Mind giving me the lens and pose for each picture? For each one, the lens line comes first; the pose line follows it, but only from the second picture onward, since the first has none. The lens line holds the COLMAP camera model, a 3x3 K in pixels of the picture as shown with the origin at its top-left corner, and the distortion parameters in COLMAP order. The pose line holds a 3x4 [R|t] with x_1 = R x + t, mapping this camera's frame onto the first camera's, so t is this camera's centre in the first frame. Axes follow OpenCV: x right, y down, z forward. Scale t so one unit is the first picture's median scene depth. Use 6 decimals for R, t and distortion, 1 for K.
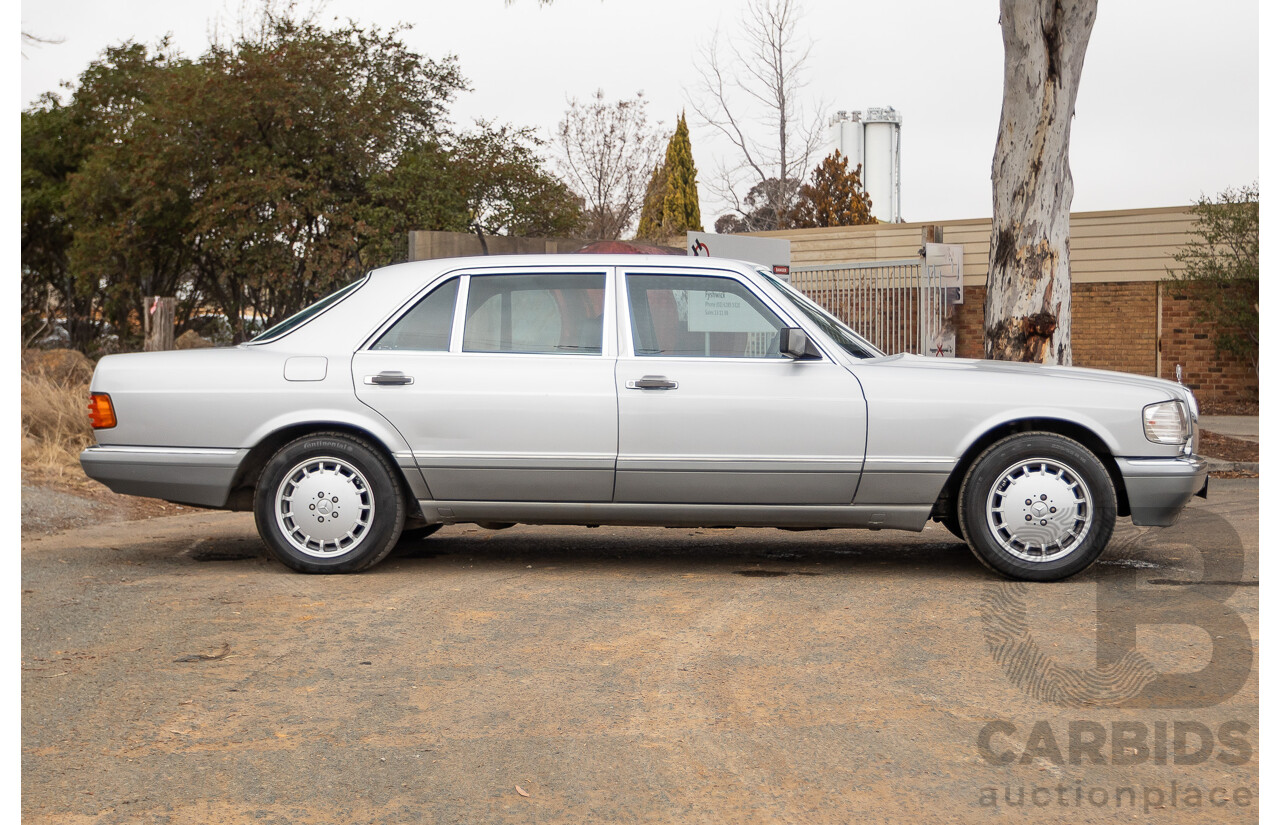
lens RADIAL K [[2038.0, 0, 569.8], [0, 2038.0, 414.4], [0, 0, 1]] dist [-0.018444, -0.079904]
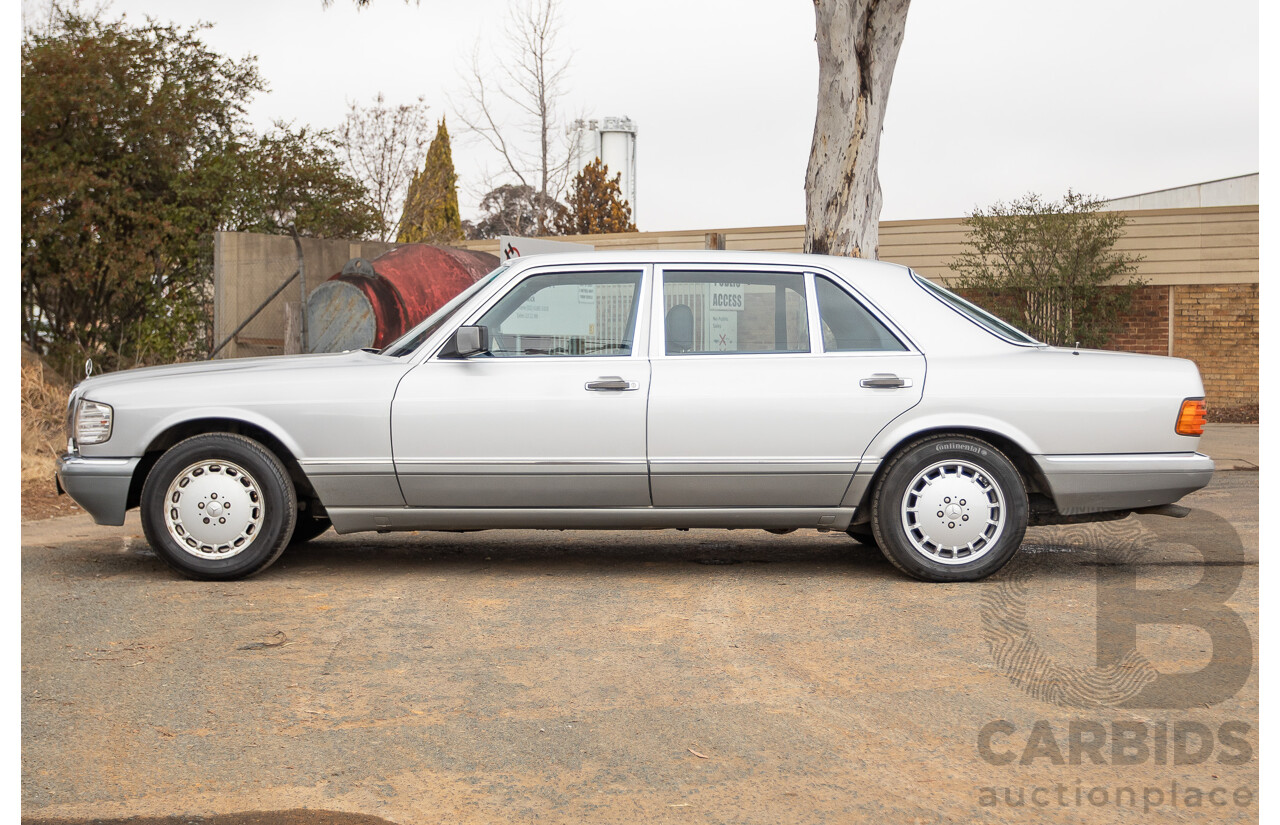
lens RADIAL K [[2034.7, 0, 647.7], [0, 2034.7, 392.6], [0, 0, 1]] dist [-0.032068, 0.007224]
pose [[0.985784, 0.001070, 0.168014, -0.037896], [0.001151, 0.999913, -0.013122, 0.001655], [-0.168014, 0.013129, 0.985697, -0.008761]]
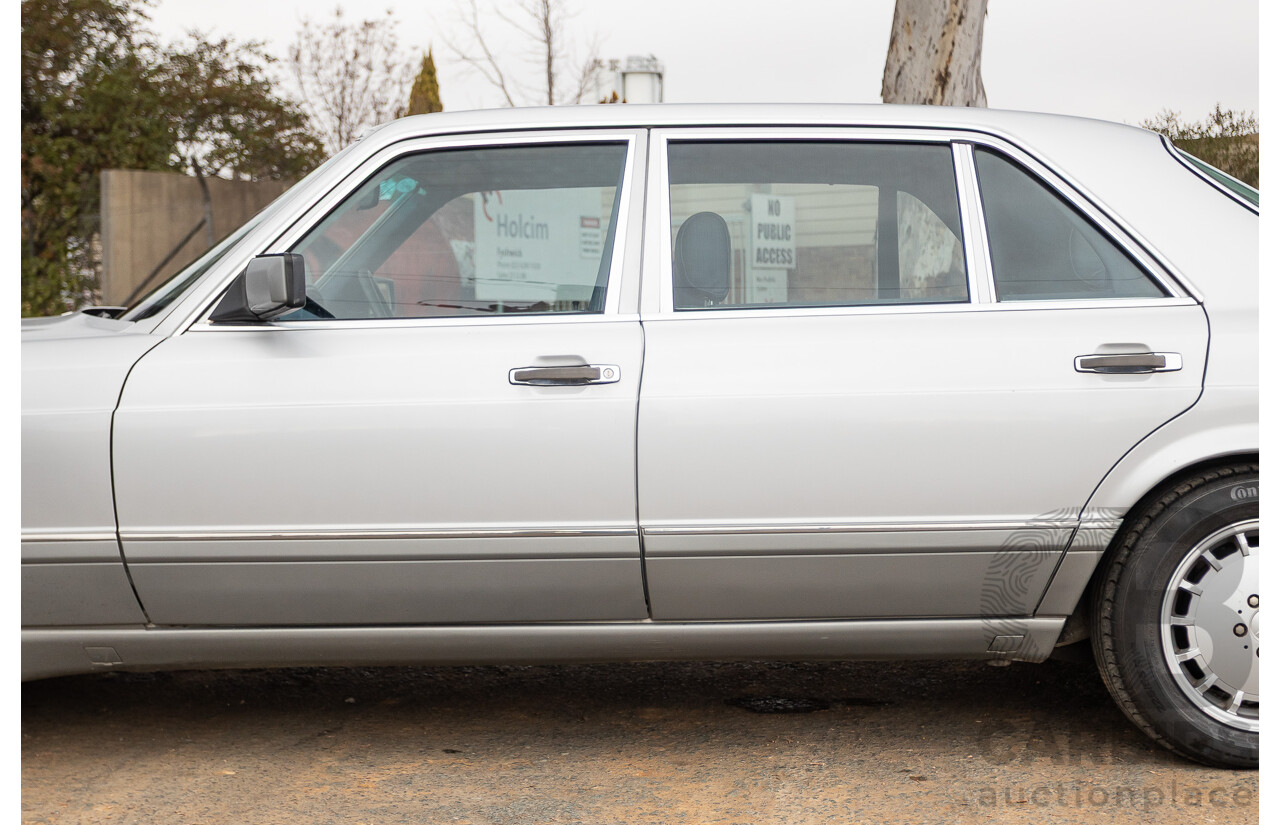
lens RADIAL K [[2318.0, 0, 640.0], [0, 2318.0, 412.5], [0, 0, 1]] dist [-0.038851, 0.100741]
pose [[0.988521, -0.012896, 0.150532, -0.011991], [0.012440, 0.999915, 0.003969, -0.001247], [-0.150570, -0.002051, 0.988597, 0.124621]]
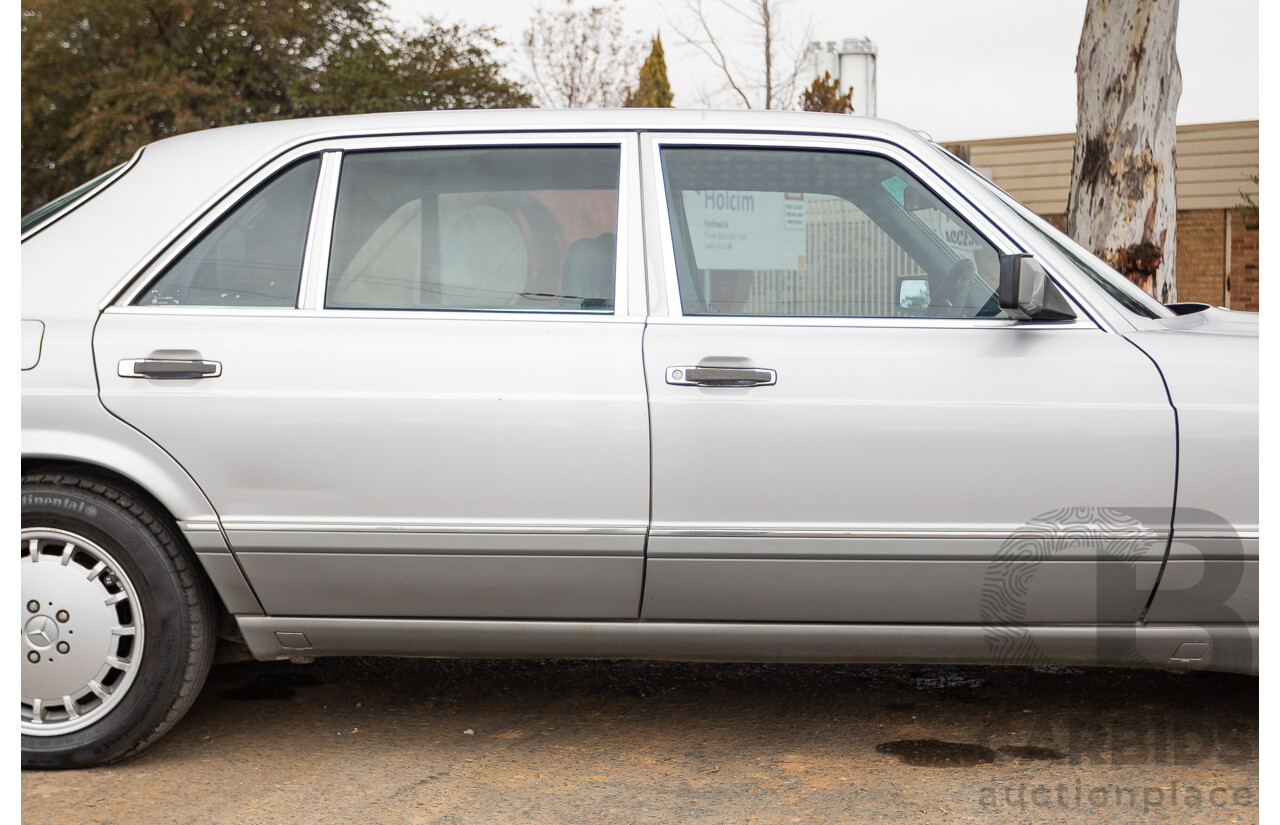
lens RADIAL K [[2087.7, 0, 598.4], [0, 2087.7, 409.7], [0, 0, 1]] dist [-0.019076, 0.061742]
pose [[0.999538, -0.006314, 0.029715, -0.000886], [0.005553, 0.999656, 0.025625, -0.006100], [-0.029867, -0.025448, 0.999230, 0.162104]]
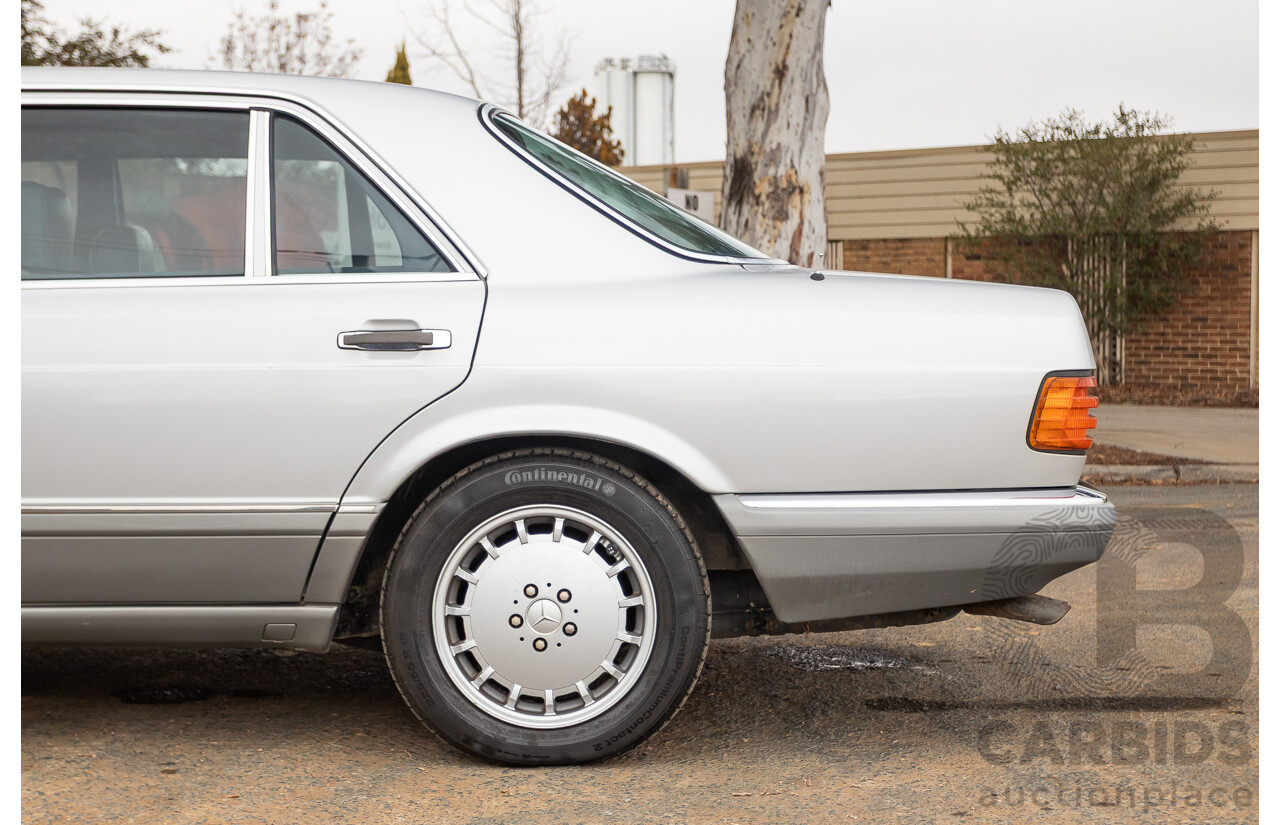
lens RADIAL K [[2318.0, 0, 640.0], [0, 2318.0, 412.5], [0, 0, 1]] dist [-0.038851, 0.100741]
pose [[0.989613, -0.002530, 0.143735, 0.042452], [0.001964, 0.999990, 0.004080, 0.000689], [-0.143743, -0.003755, 0.989608, 0.123872]]
